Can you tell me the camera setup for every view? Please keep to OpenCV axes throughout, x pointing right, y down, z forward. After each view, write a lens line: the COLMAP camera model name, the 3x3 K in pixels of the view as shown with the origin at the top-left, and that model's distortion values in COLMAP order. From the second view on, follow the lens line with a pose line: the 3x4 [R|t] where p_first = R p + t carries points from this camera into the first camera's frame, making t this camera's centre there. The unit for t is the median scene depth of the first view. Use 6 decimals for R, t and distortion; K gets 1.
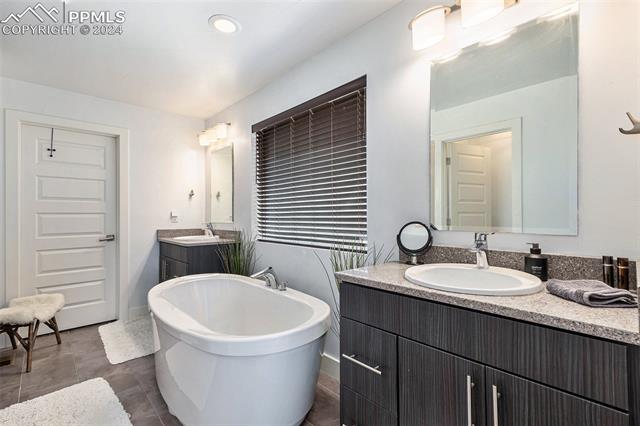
lens RADIAL K [[289.1, 0, 320.0], [0, 289.1, 213.0], [0, 0, 1]] dist [0.003292, -0.000380]
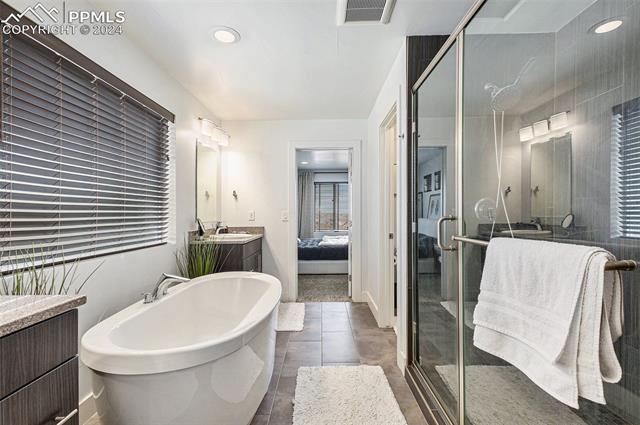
lens RADIAL K [[289.1, 0, 320.0], [0, 289.1, 212.5], [0, 0, 1]] dist [0.003292, -0.000380]
pose [[-0.721450, 0.010127, 0.692393, -1.466828], [0.002727, 0.999927, -0.011784, 0.014059], [-0.692462, -0.006613, -0.721425, 1.694142]]
